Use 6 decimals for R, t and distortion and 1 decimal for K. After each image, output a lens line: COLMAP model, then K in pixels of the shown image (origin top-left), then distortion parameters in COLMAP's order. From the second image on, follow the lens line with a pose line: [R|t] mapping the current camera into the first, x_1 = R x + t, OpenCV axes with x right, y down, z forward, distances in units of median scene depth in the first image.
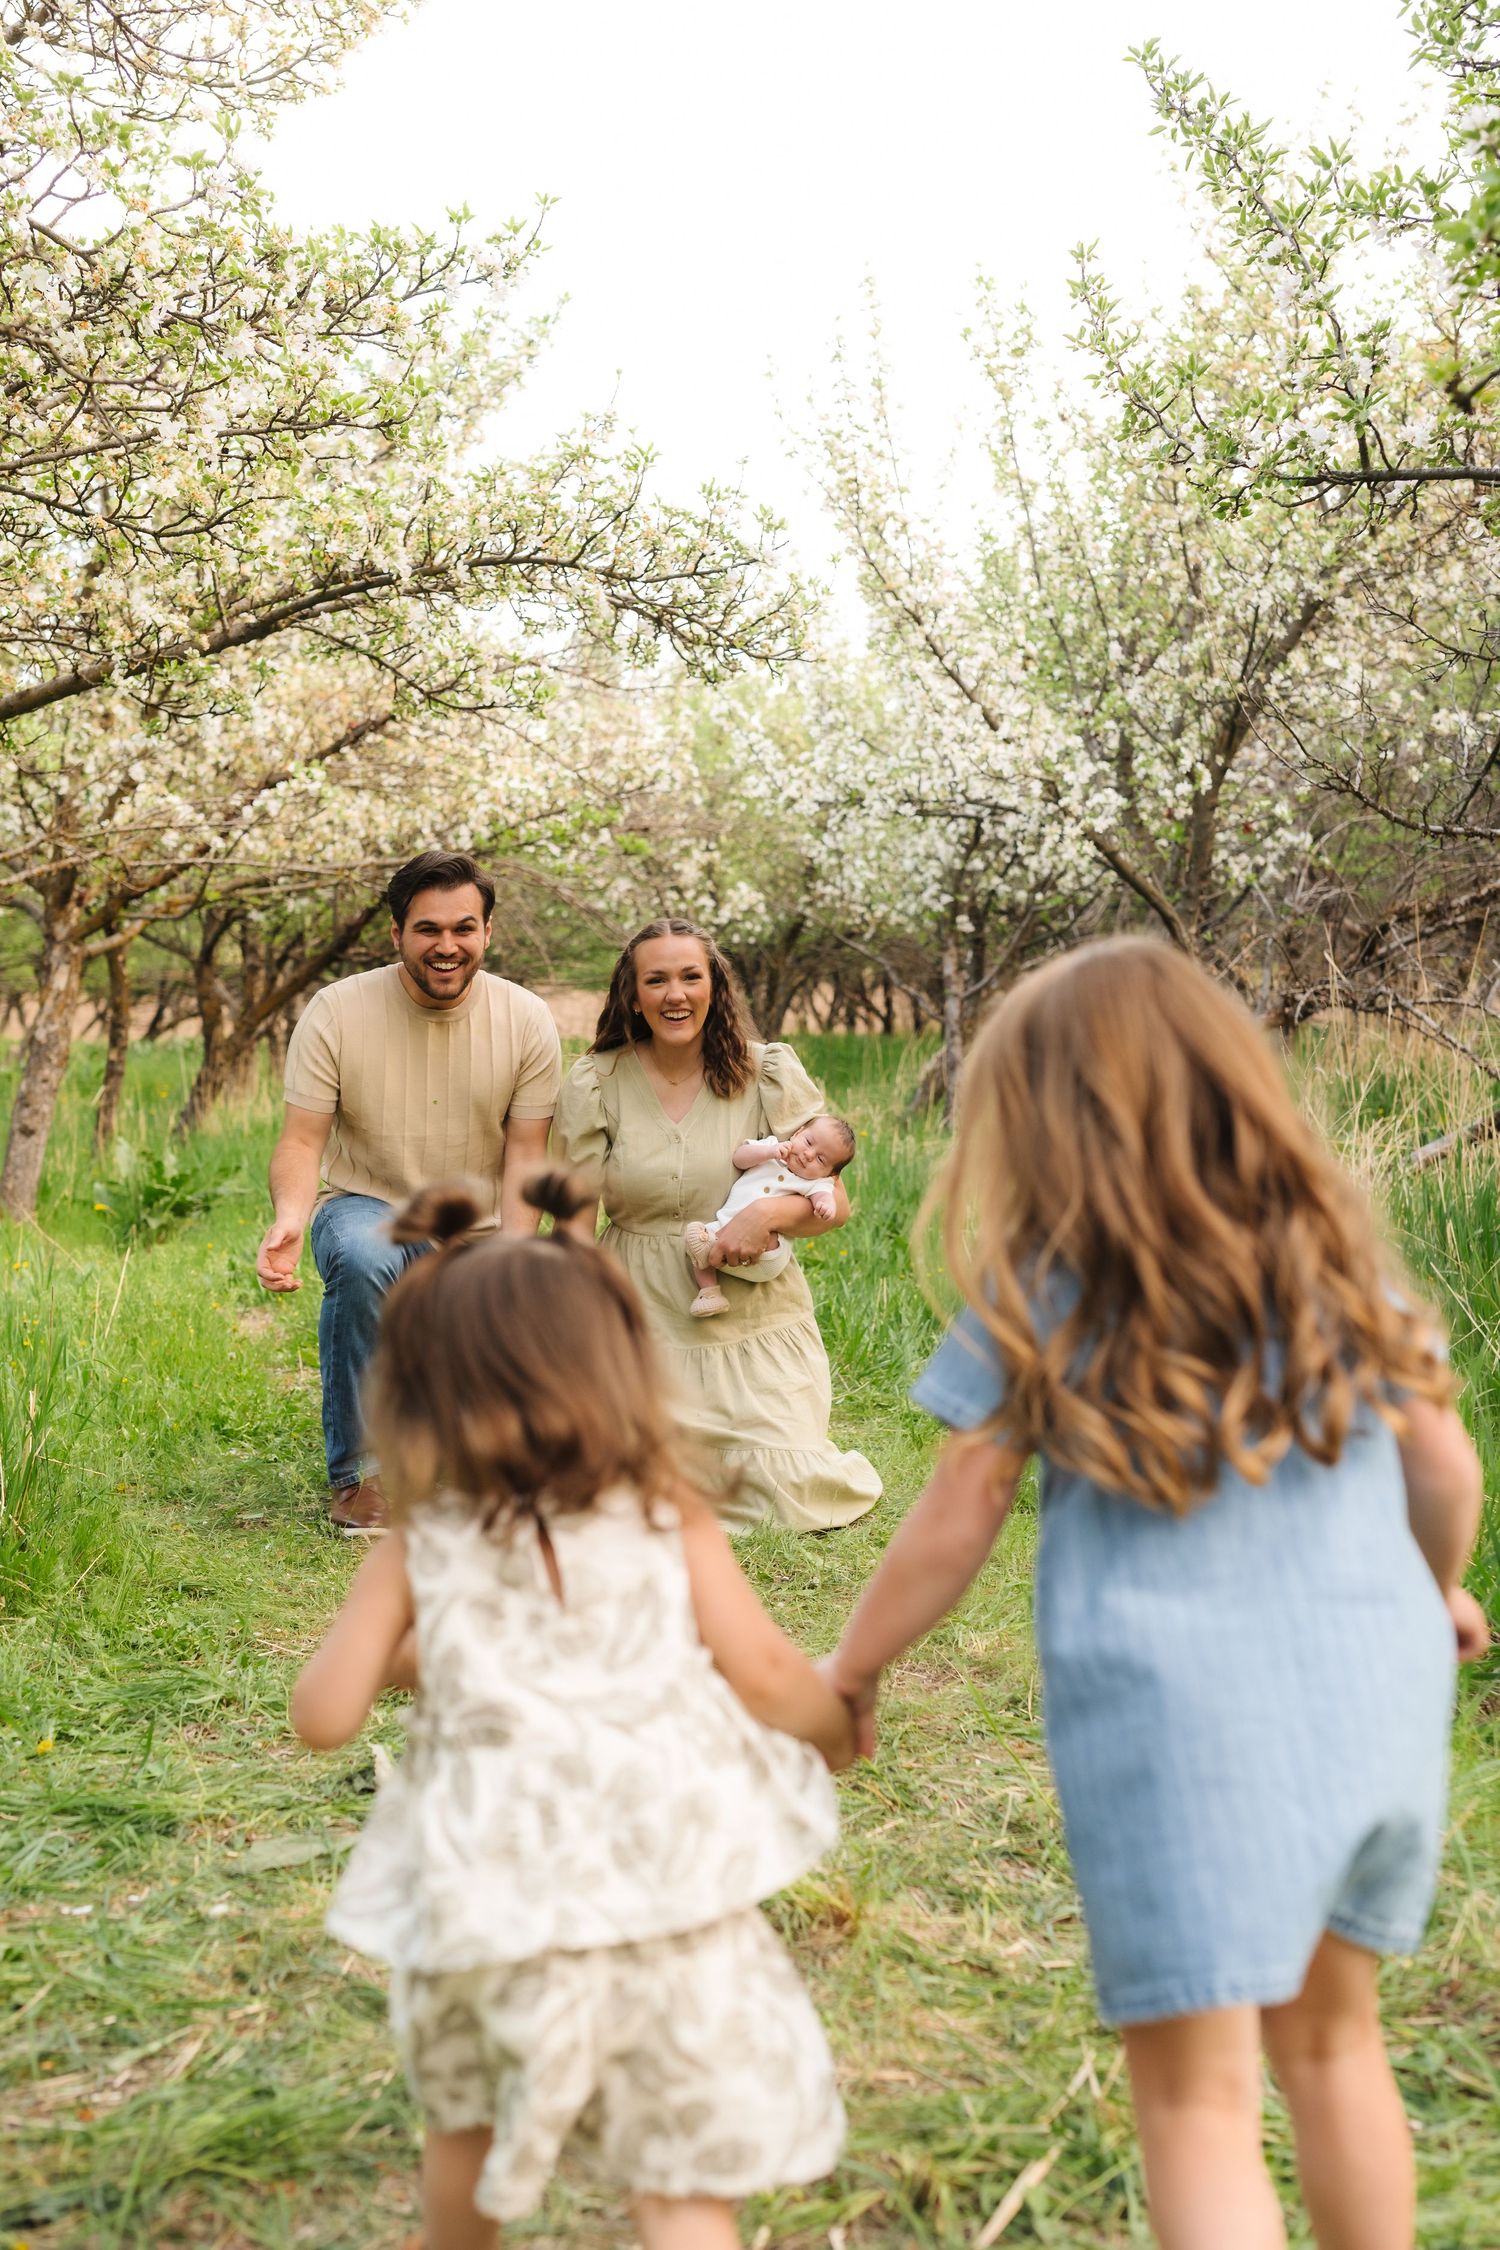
lens RADIAL K [[2294.6, 0, 727.0], [0, 2294.6, 1128.2], [0, 0, 1]] dist [0.093376, -0.005493]
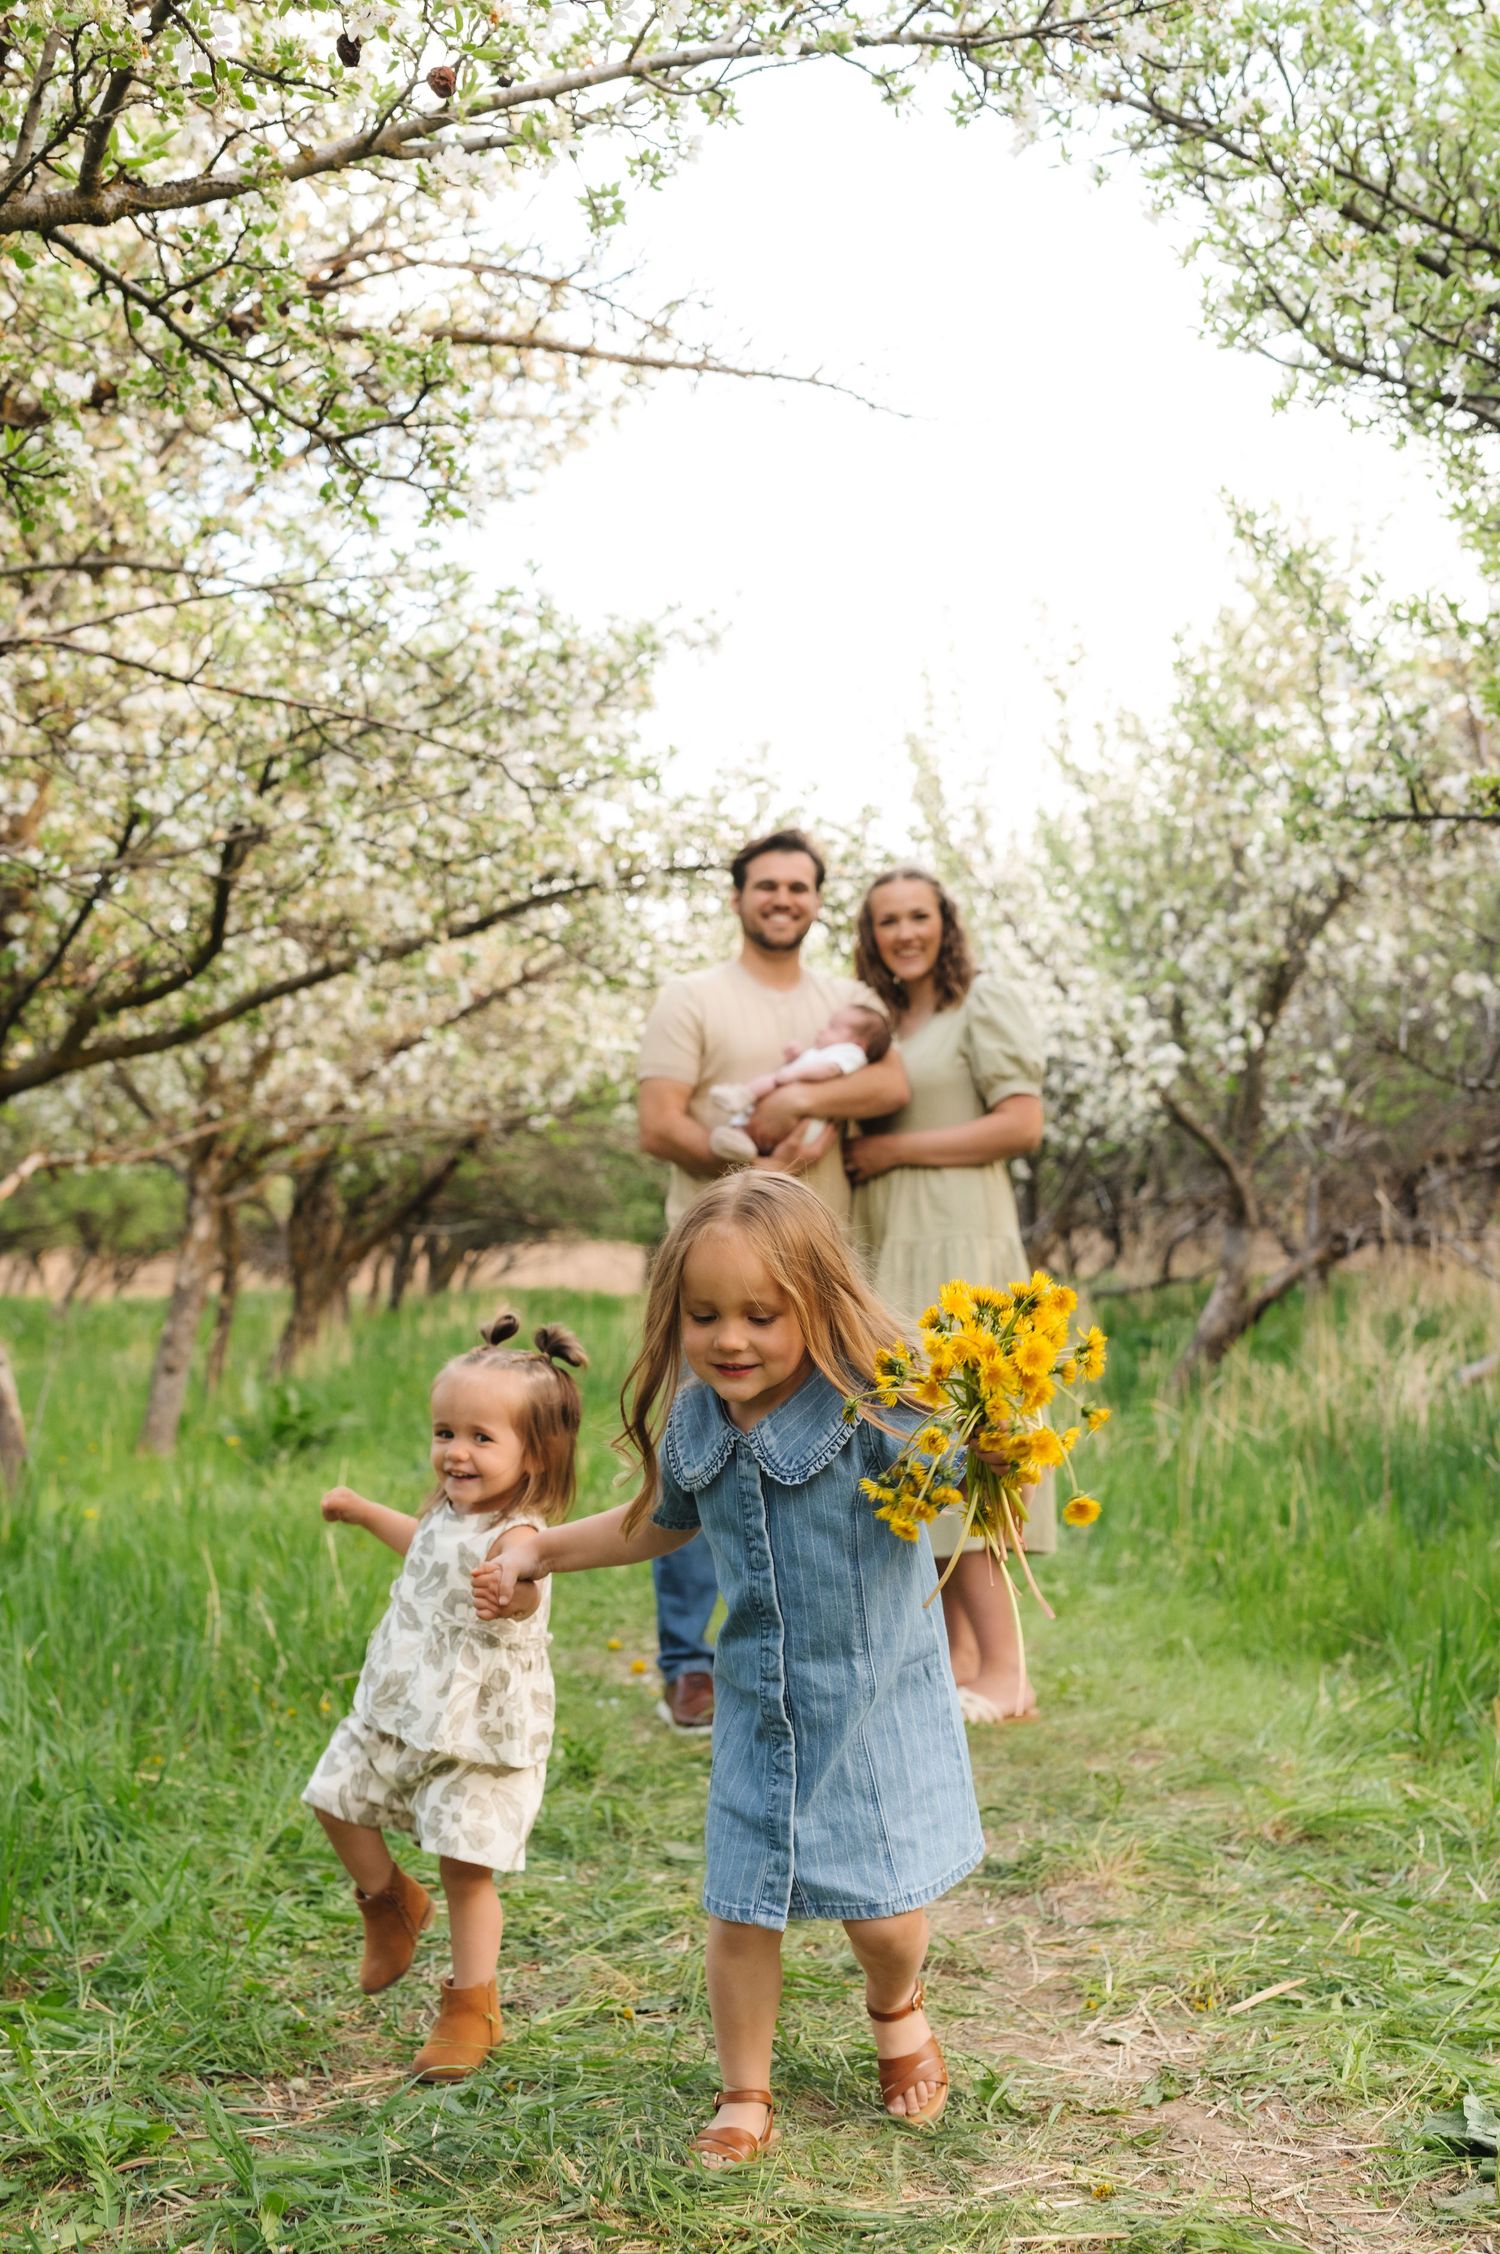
lens RADIAL K [[2351.0, 0, 750.0], [0, 2351.0, 1127.0], [0, 0, 1]] dist [-0.003398, -0.030449]
pose [[0.999938, -0.009430, 0.005910, -0.039708], [0.010017, 0.994019, -0.108748, 0.010996], [-0.004850, 0.108801, 0.994052, -0.105003]]
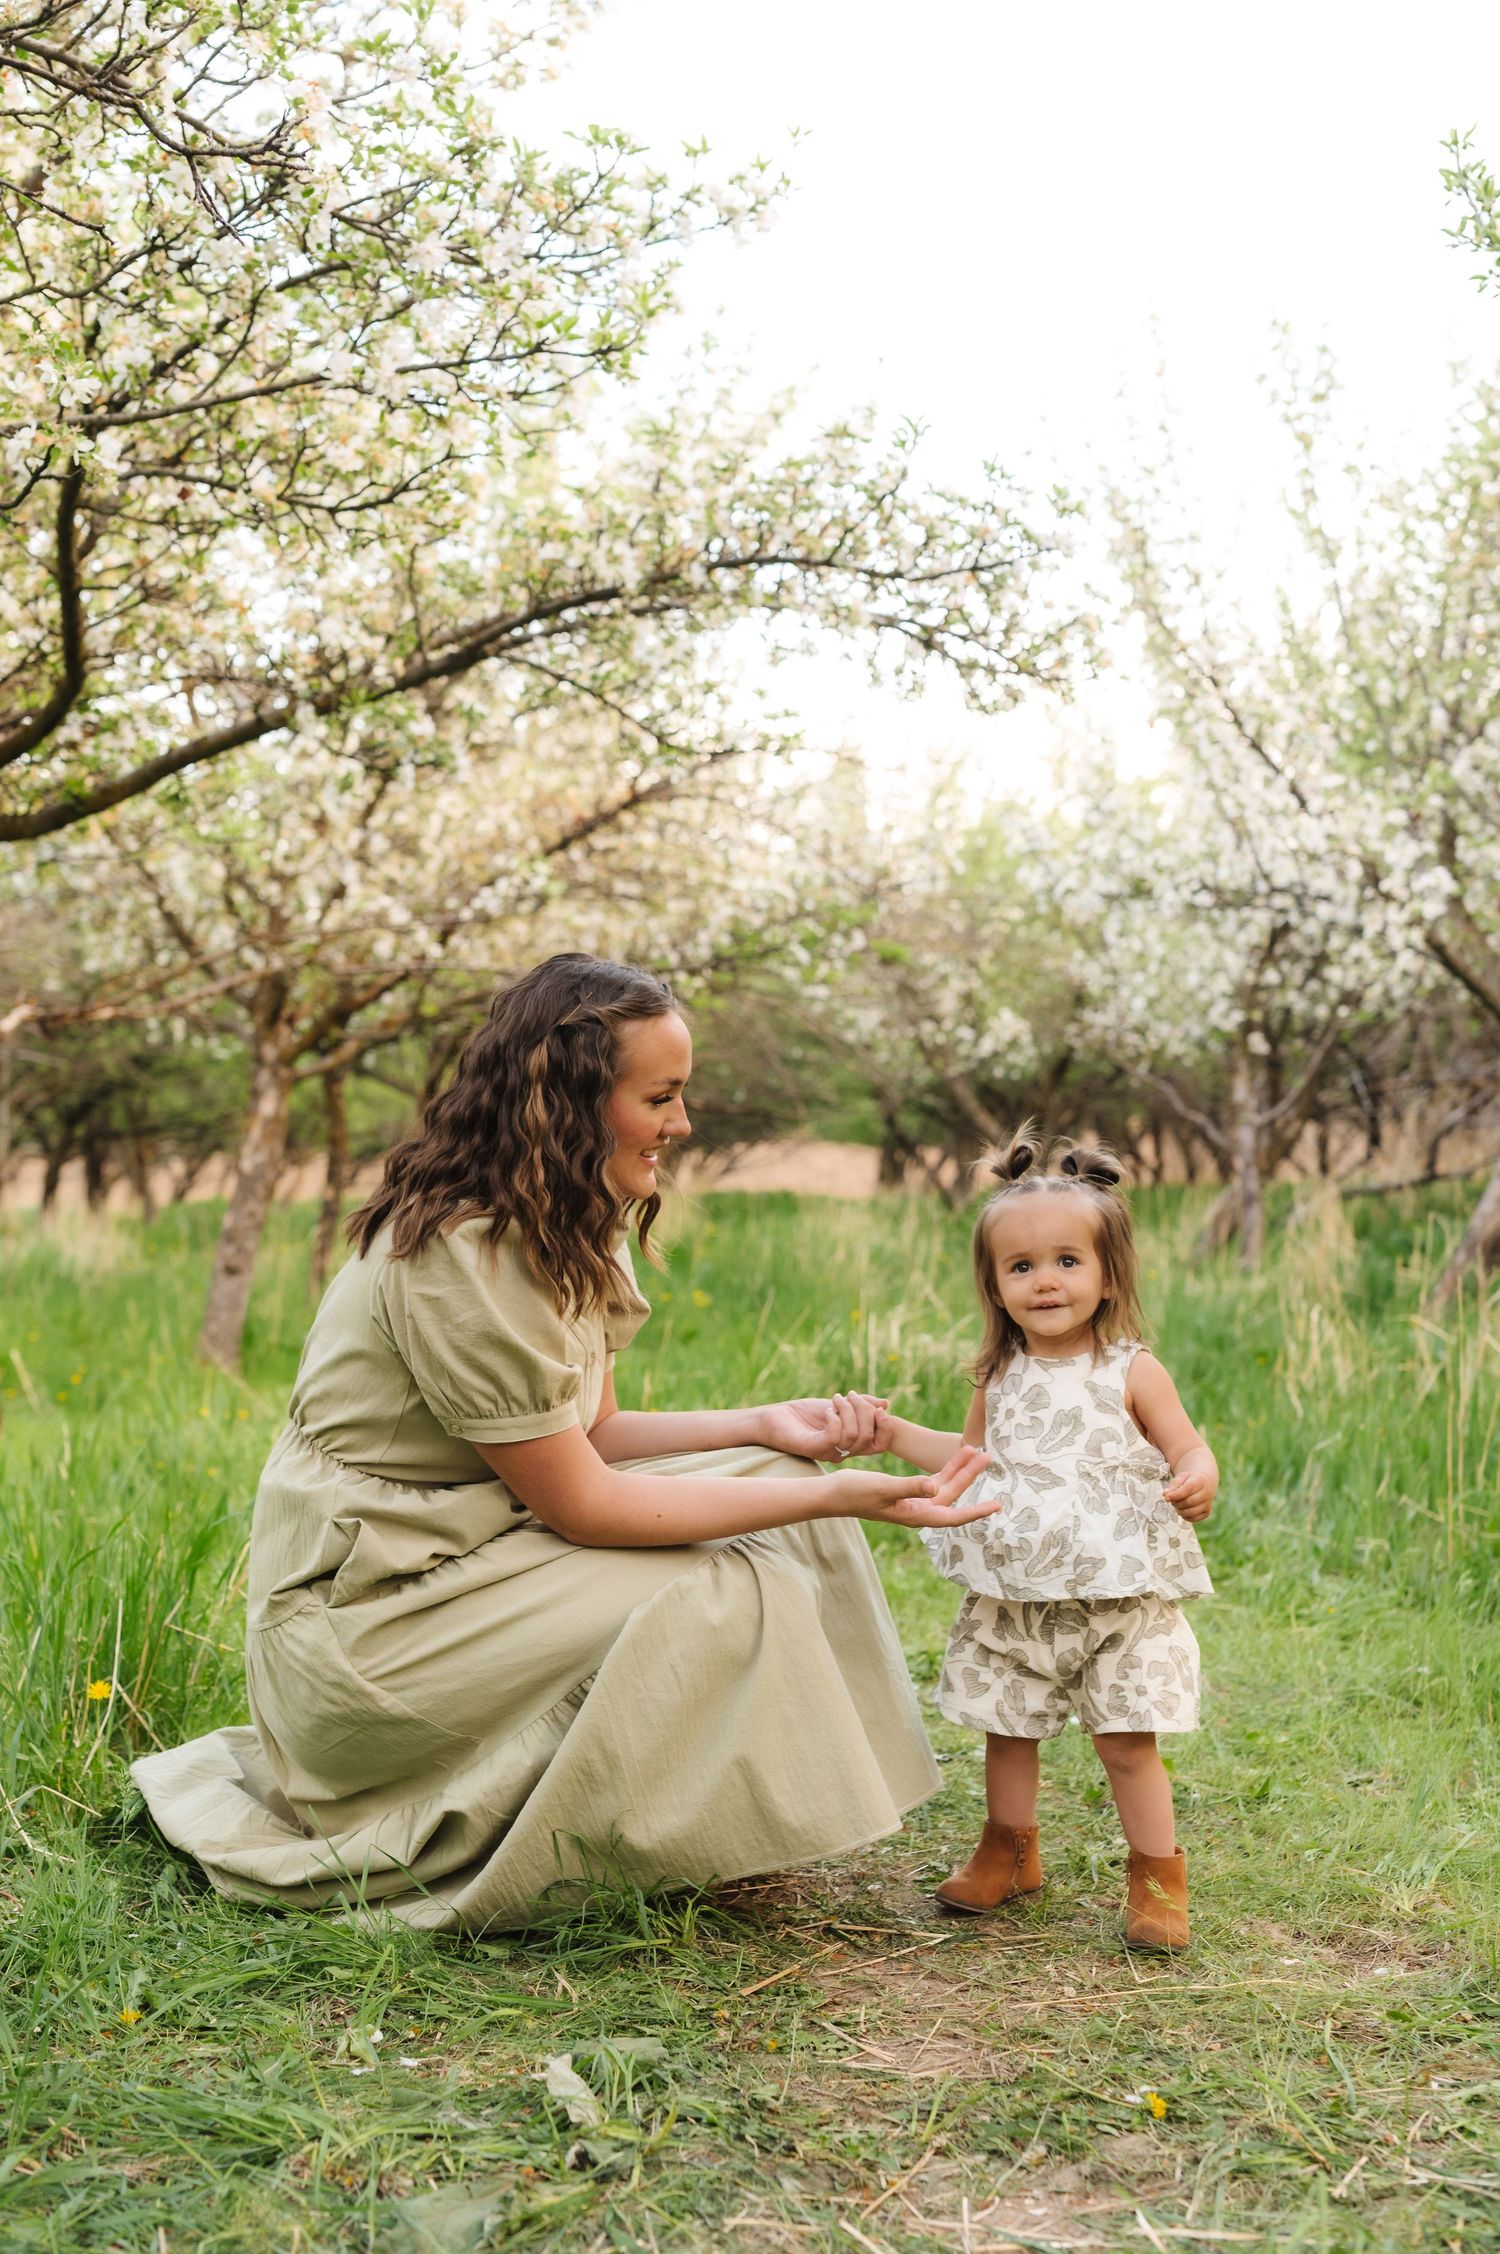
lens RADIAL K [[2409.5, 0, 750.0], [0, 2409.5, 1127.0], [0, 0, 1]] dist [-0.008759, -0.012094]
pose [[0.995390, -0.008779, -0.095512, -0.006914], [0.002250, 0.997666, -0.068250, 0.010699], [0.095888, 0.067721, 0.993086, 0.073549]]
